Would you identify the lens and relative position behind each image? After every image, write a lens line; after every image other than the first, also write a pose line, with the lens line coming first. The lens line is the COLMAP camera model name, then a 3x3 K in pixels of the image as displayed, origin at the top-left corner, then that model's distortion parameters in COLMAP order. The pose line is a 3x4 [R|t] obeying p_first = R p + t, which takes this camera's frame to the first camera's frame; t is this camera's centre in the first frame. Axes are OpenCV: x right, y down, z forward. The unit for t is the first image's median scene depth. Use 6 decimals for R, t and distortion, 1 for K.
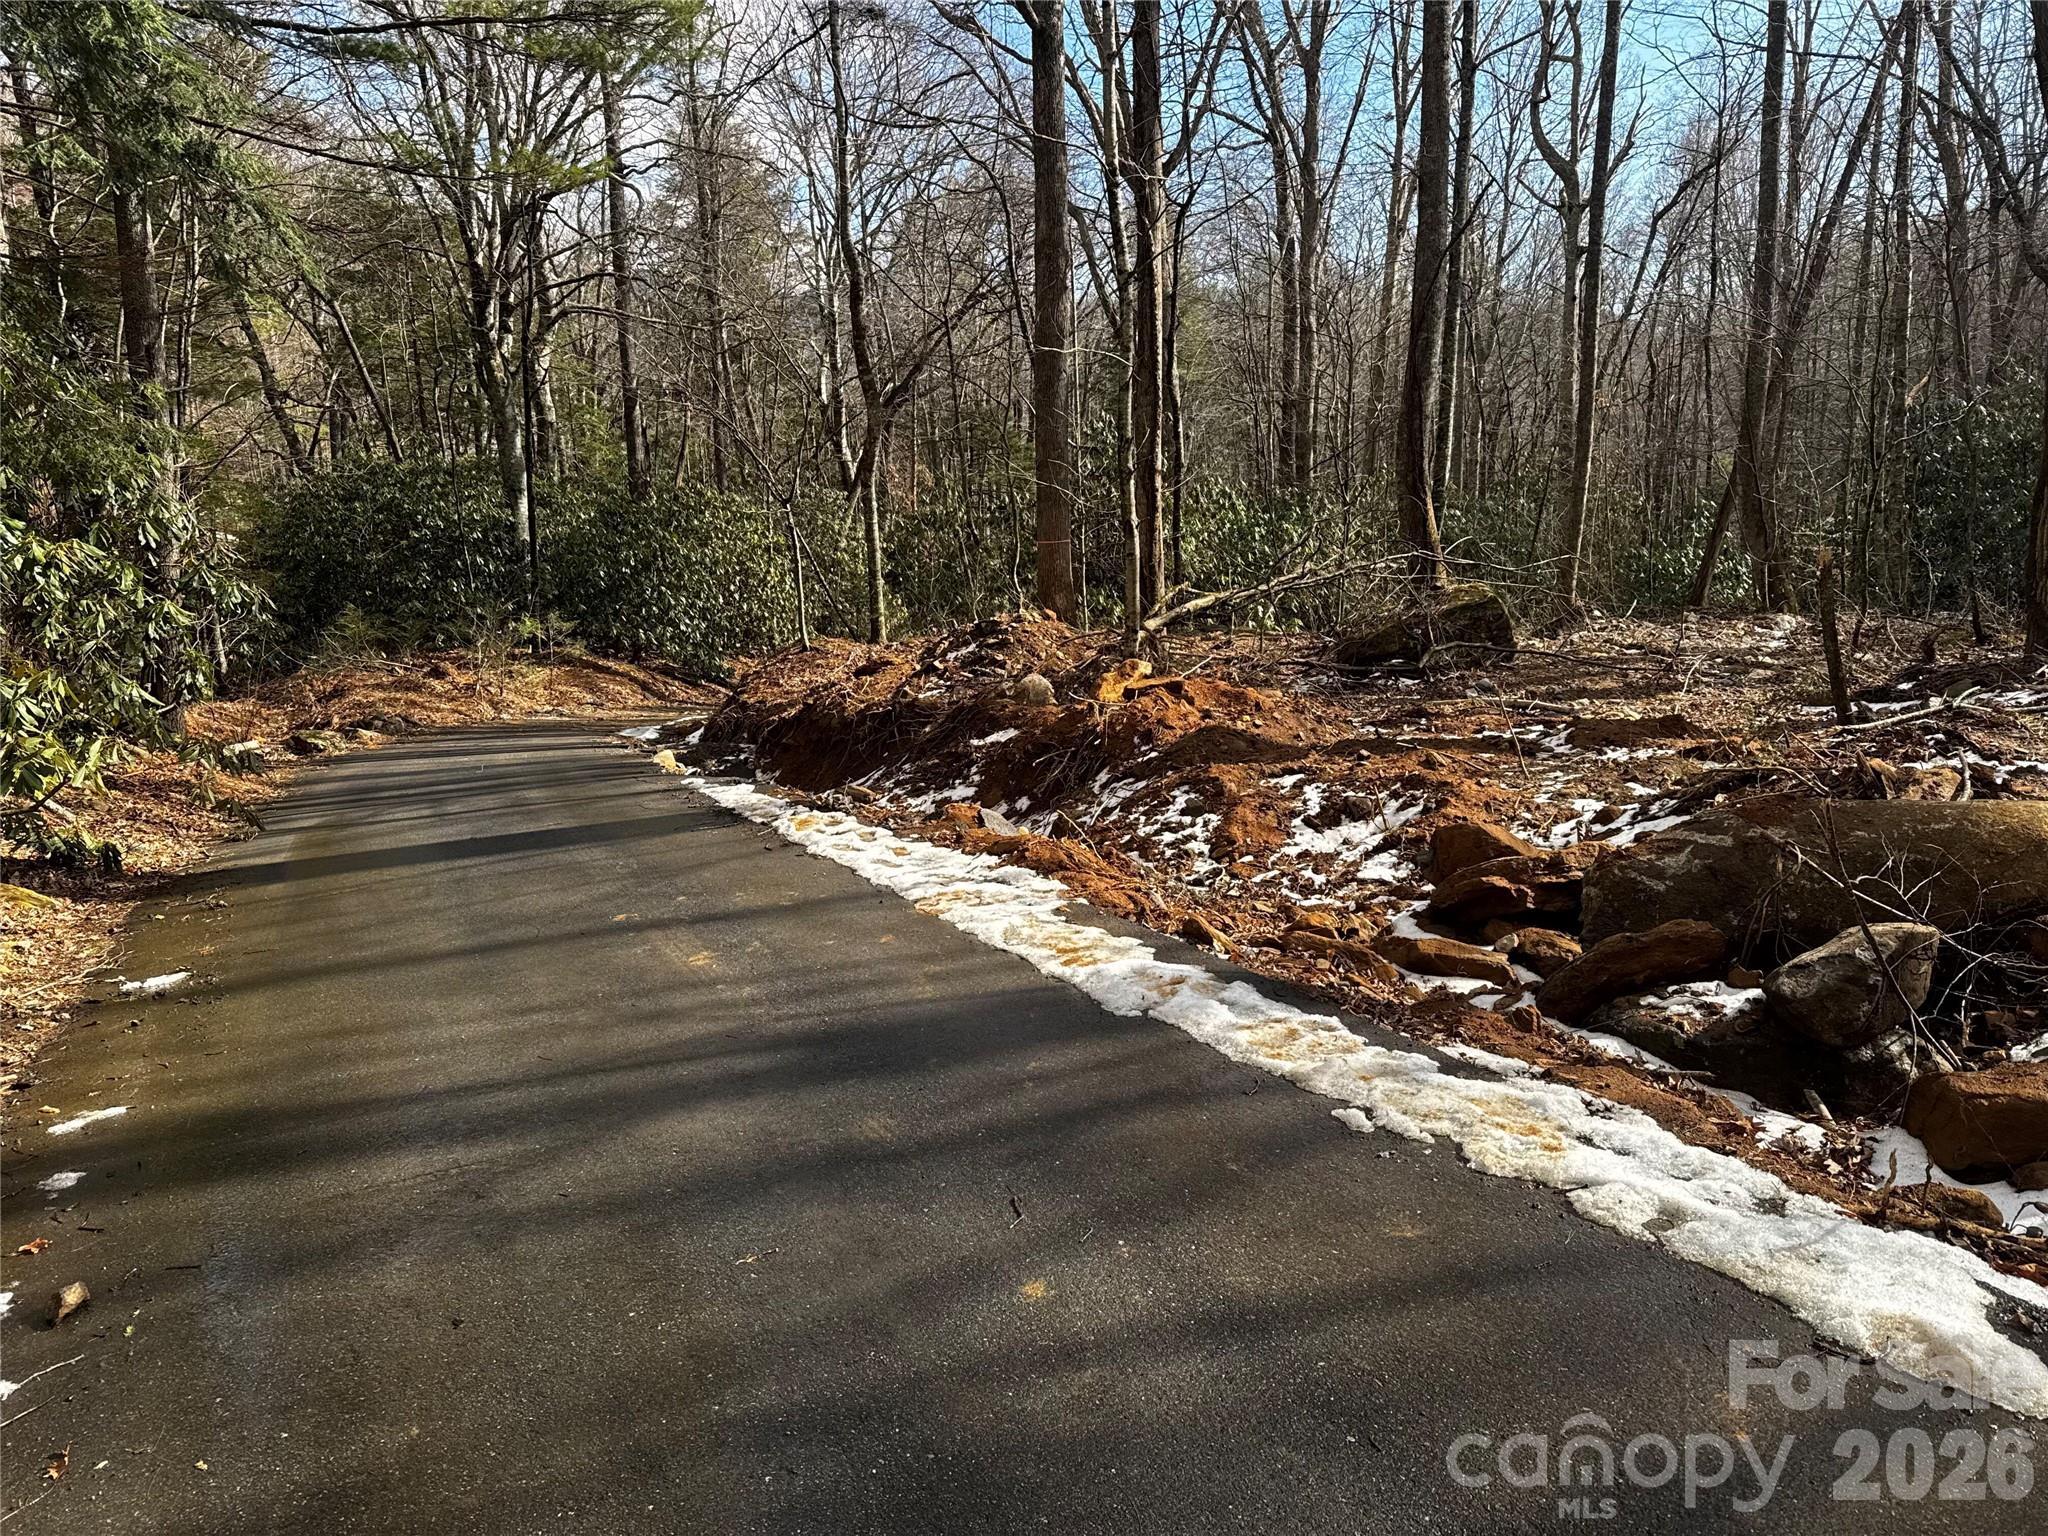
lens RADIAL K [[1426.4, 0, 1024.0], [0, 1426.4, 768.0], [0, 0, 1]] dist [0.053066, -0.063911]
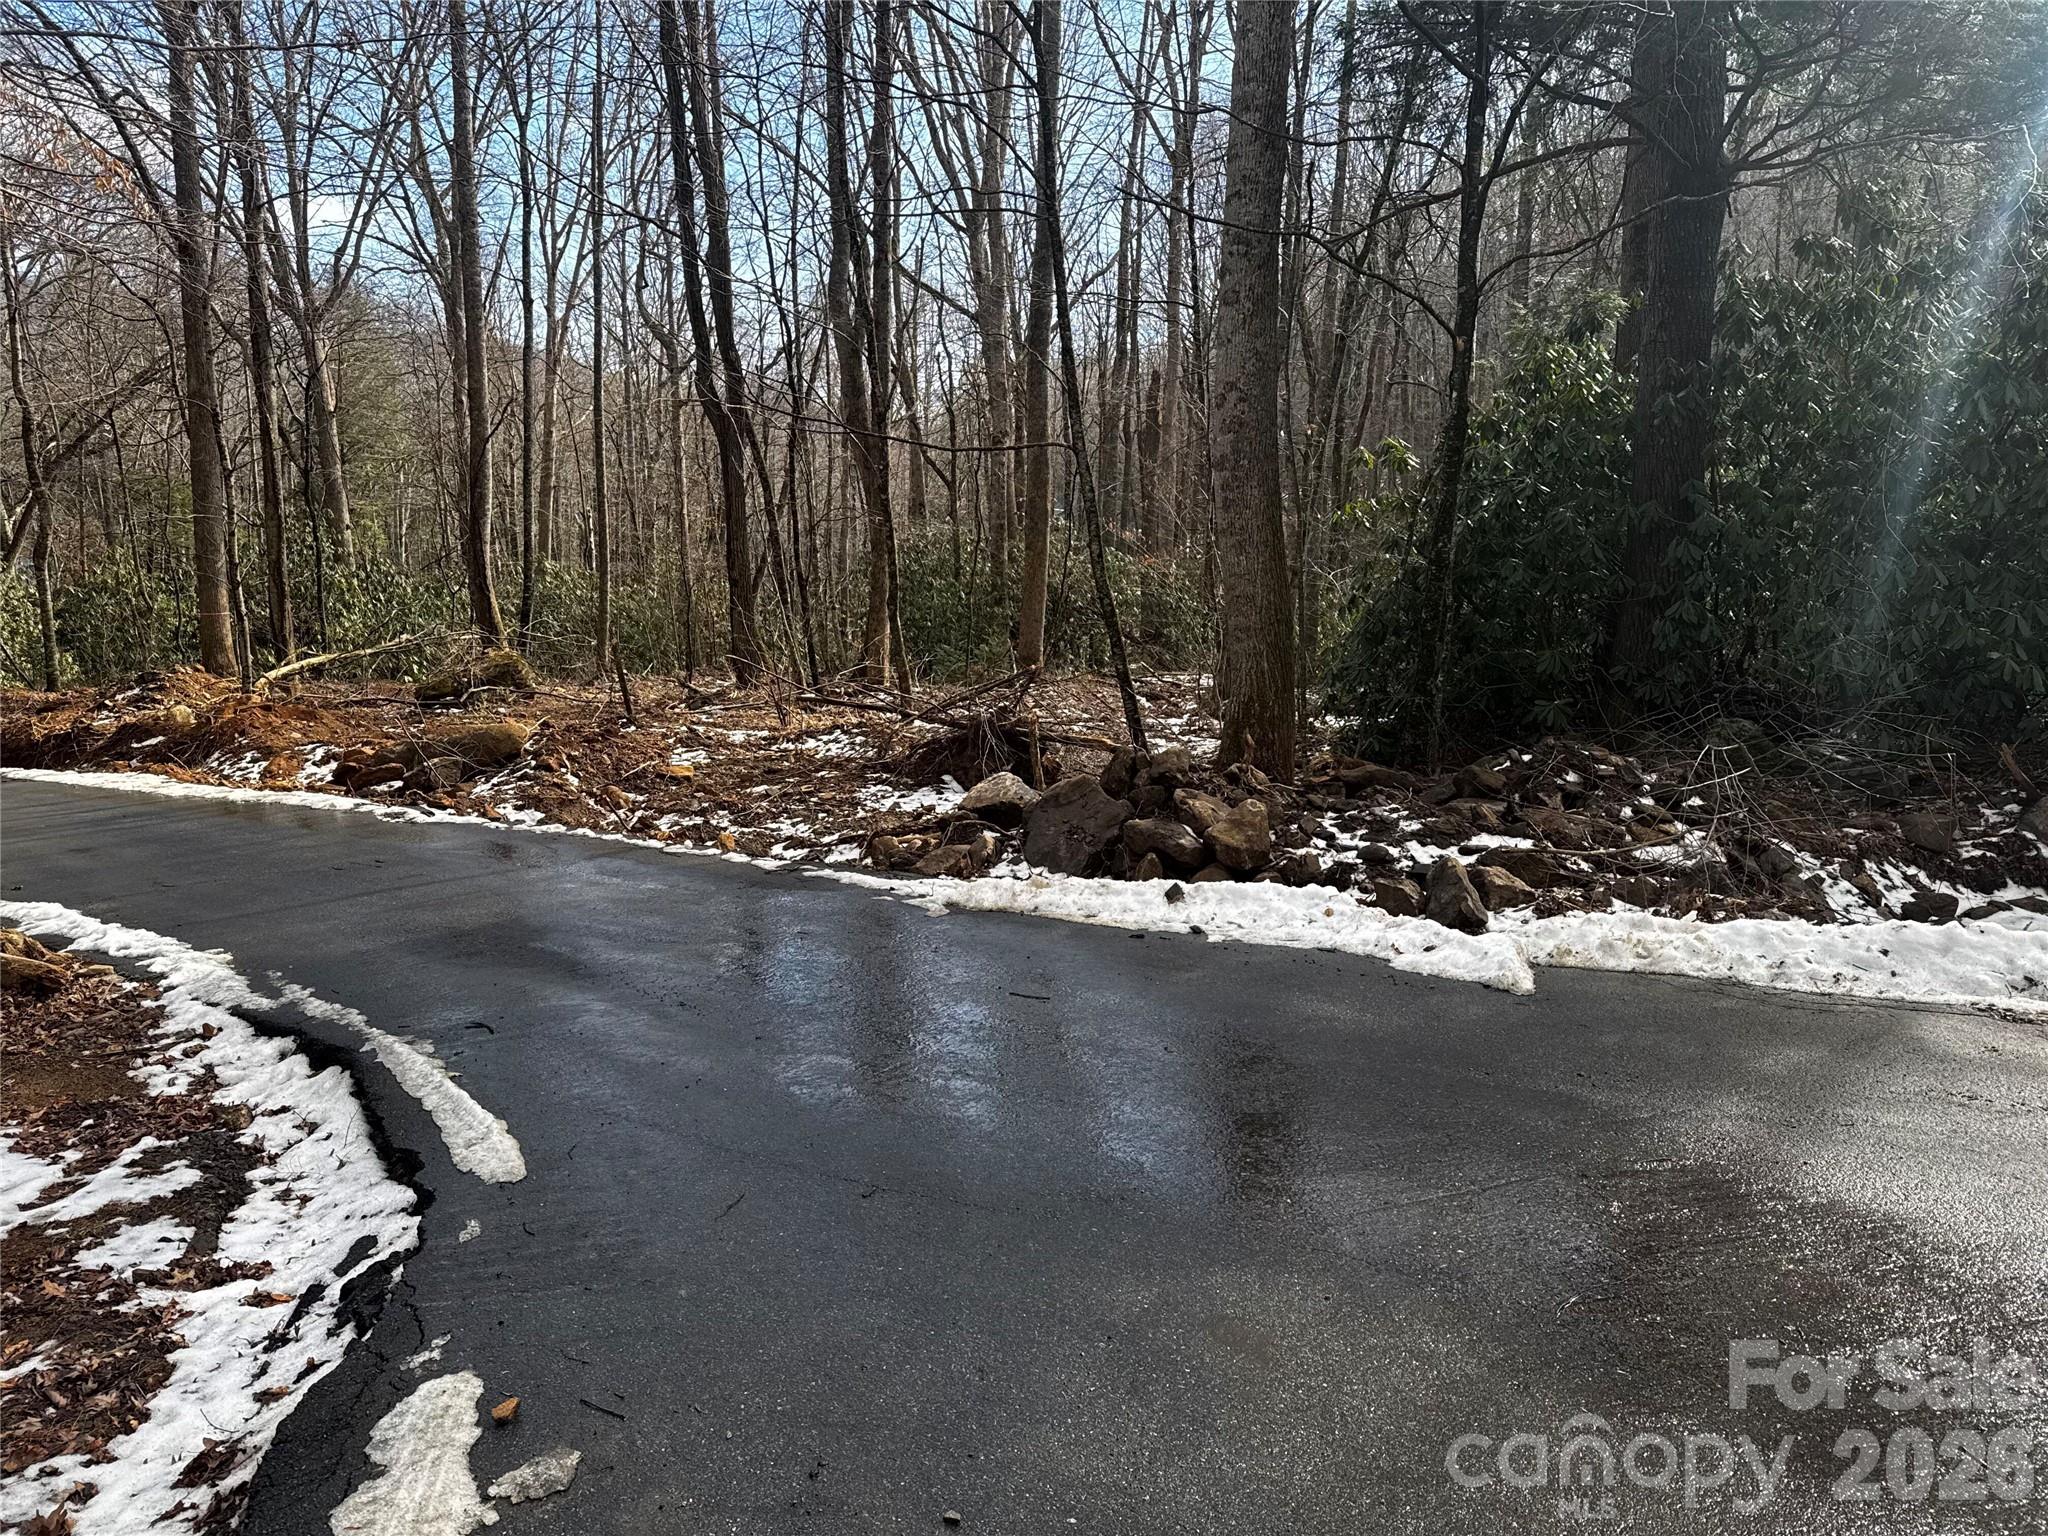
lens RADIAL K [[1426.4, 0, 1024.0], [0, 1426.4, 768.0], [0, 0, 1]] dist [0.053066, -0.063911]
pose [[0.877453, -0.026565, 0.478926, 0.050624], [0.047713, 0.998347, -0.032040, 0.082285], [-0.477283, 0.050964, 0.877270, -0.692025]]
